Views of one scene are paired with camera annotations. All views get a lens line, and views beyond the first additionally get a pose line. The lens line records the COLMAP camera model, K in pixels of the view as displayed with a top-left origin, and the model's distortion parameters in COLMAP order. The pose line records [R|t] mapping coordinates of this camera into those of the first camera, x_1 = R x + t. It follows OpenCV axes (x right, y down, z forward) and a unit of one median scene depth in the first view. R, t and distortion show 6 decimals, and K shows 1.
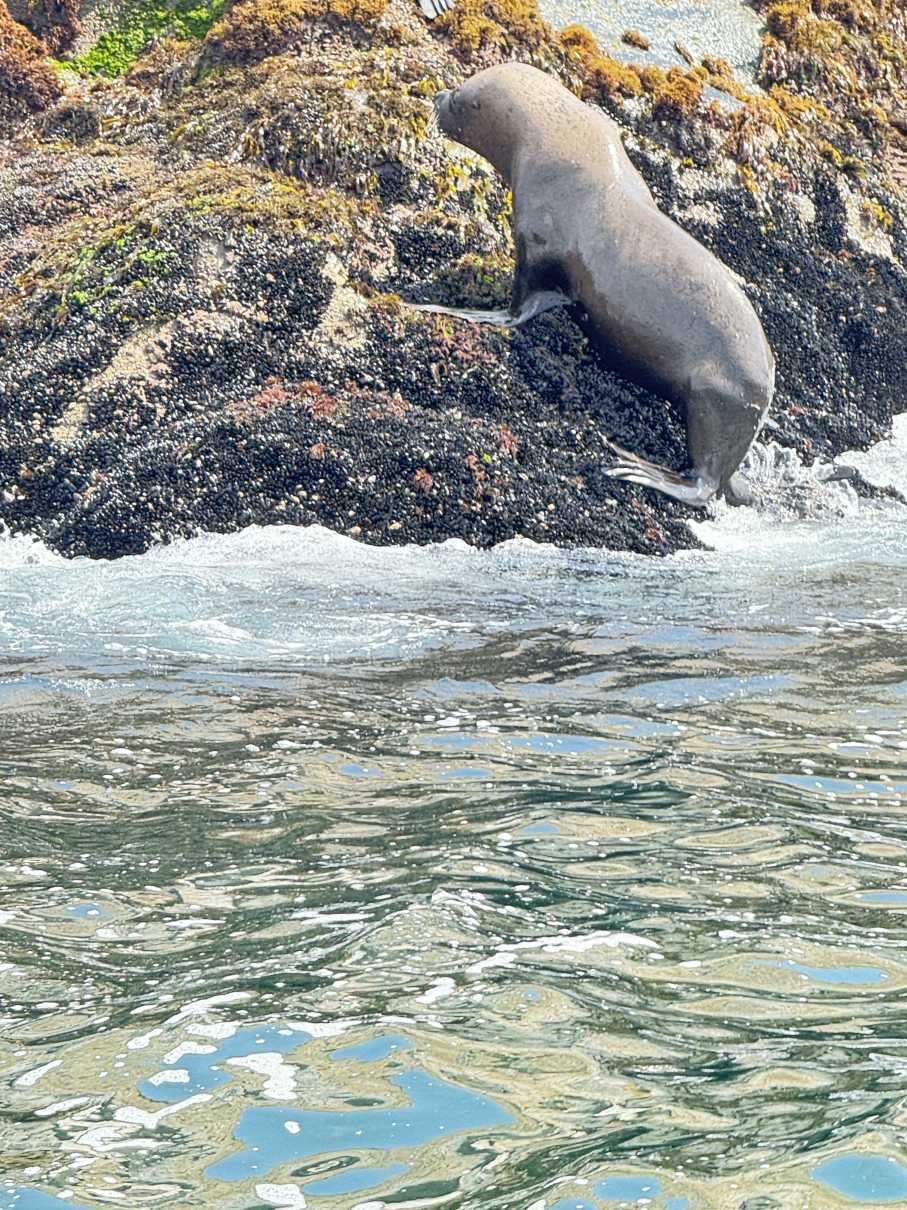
lens RADIAL K [[6268.1, 0, 454.7], [0, 6268.1, 603.0], [0, 0, 1]] dist [0.102742, 0.000000]
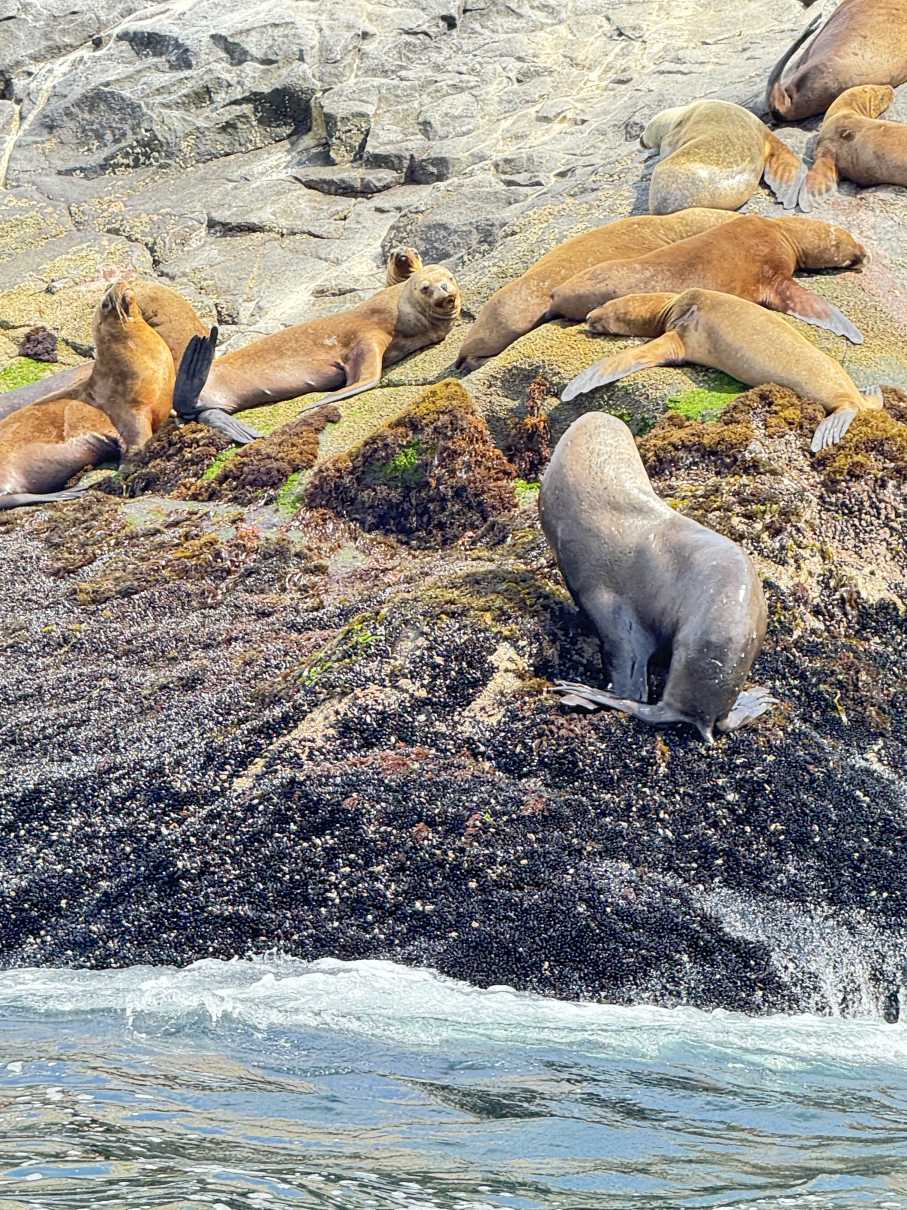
lens RADIAL K [[6268.1, 0, 450.3], [0, 6268.1, 604.3], [0, 0, 1]] dist [0.102742, 0.000000]
pose [[0.884206, 0.036680, -0.465655, 0.469698], [-0.075740, 0.994978, -0.065443, 0.012080], [0.460916, 0.093134, 0.882543, -0.014355]]
